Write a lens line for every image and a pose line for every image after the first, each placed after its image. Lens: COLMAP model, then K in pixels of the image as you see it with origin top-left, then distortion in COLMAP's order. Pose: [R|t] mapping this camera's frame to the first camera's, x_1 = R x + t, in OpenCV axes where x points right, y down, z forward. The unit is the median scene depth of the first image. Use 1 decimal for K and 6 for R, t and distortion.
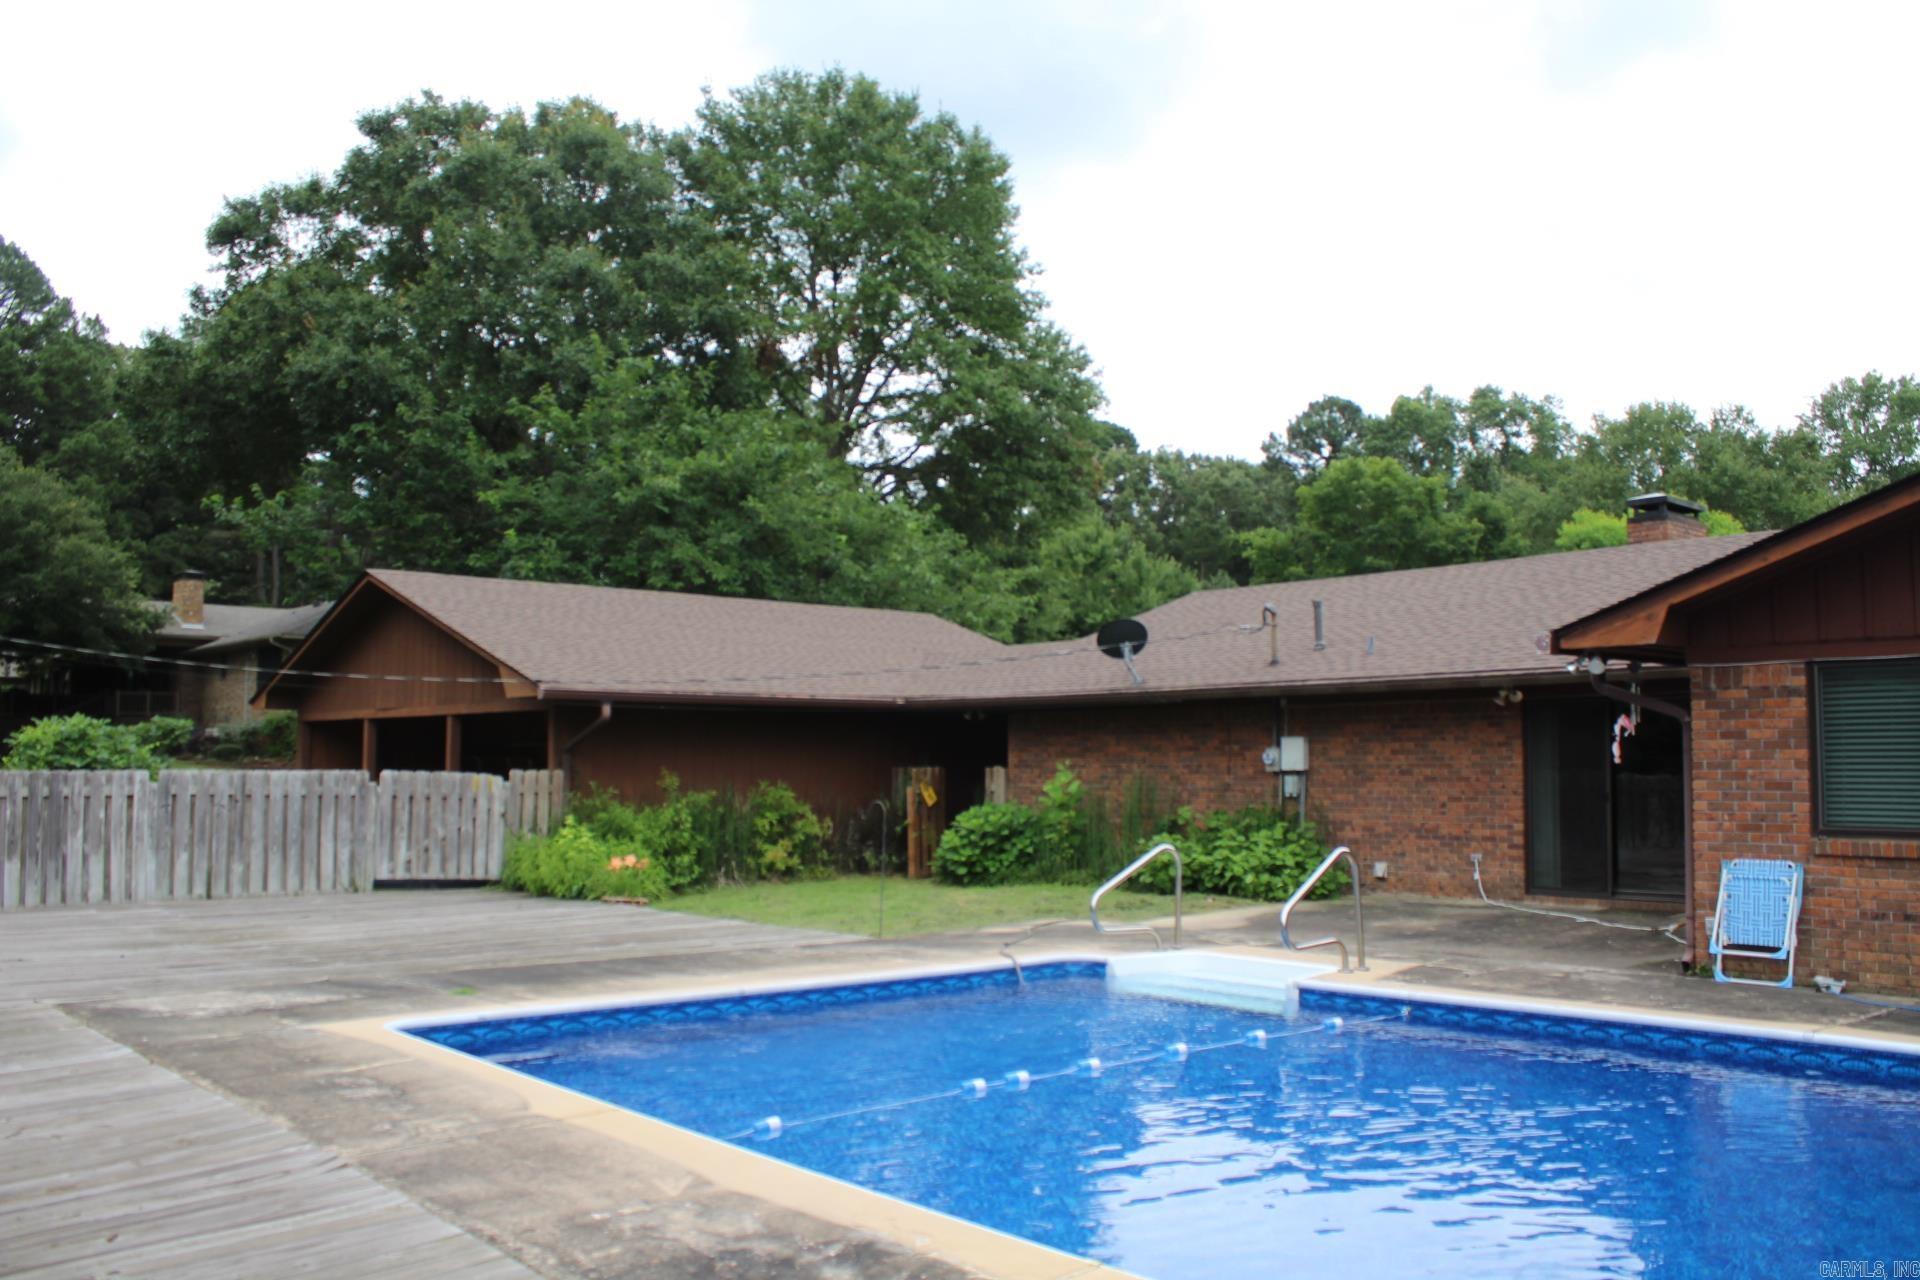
lens RADIAL K [[1610.0, 0, 960.0], [0, 1610.0, 640.0], [0, 0, 1]] dist [-0.155388, 0.138260]
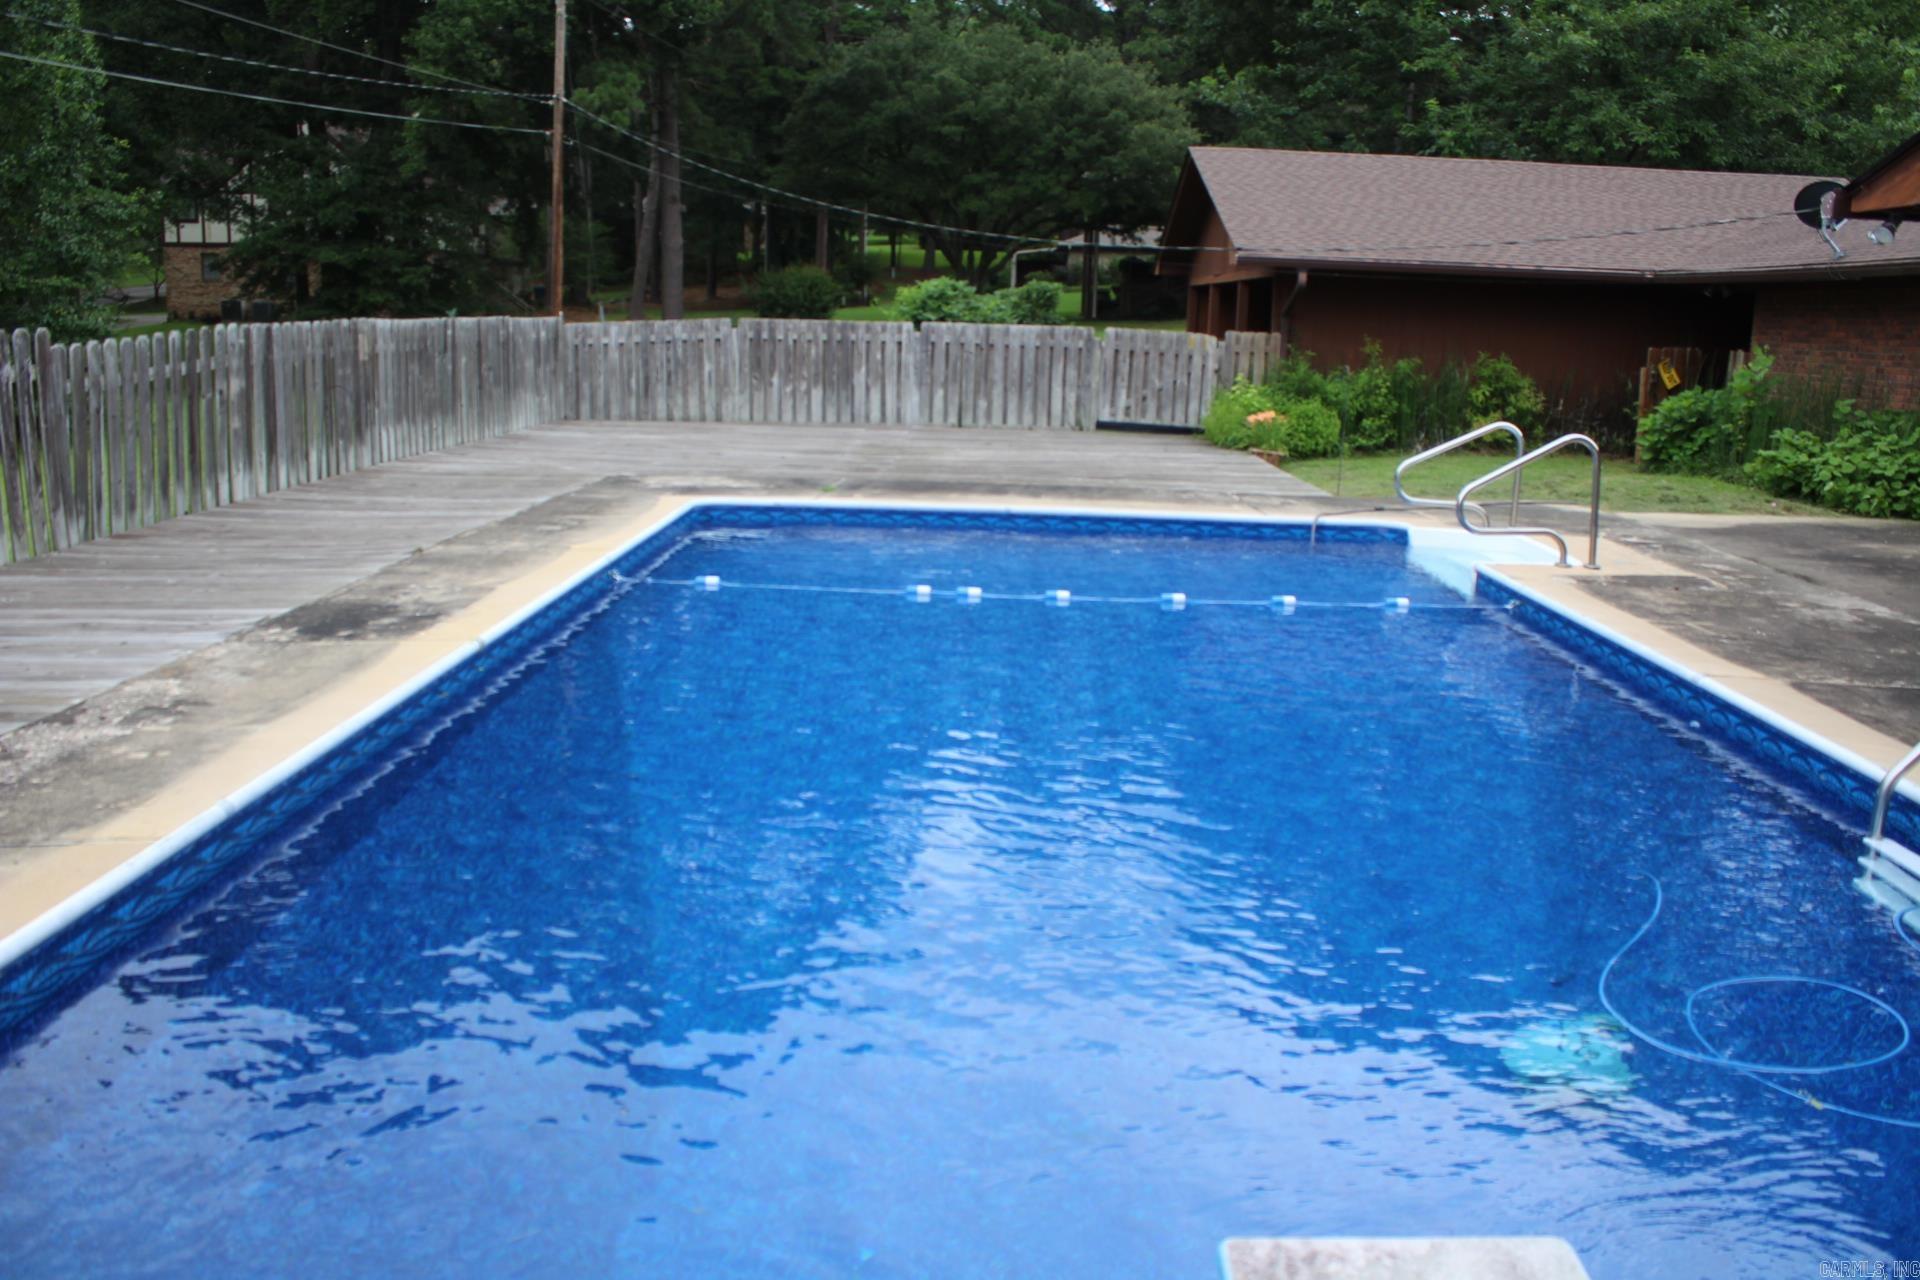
lens RADIAL K [[1610.0, 0, 960.0], [0, 1610.0, 640.0], [0, 0, 1]] dist [-0.155388, 0.138260]
pose [[0.736617, 0.155498, -0.658191, 0.359678], [0.023930, 0.966607, 0.255142, 0.002401], [0.675886, -0.203693, 0.708298, 0.050321]]
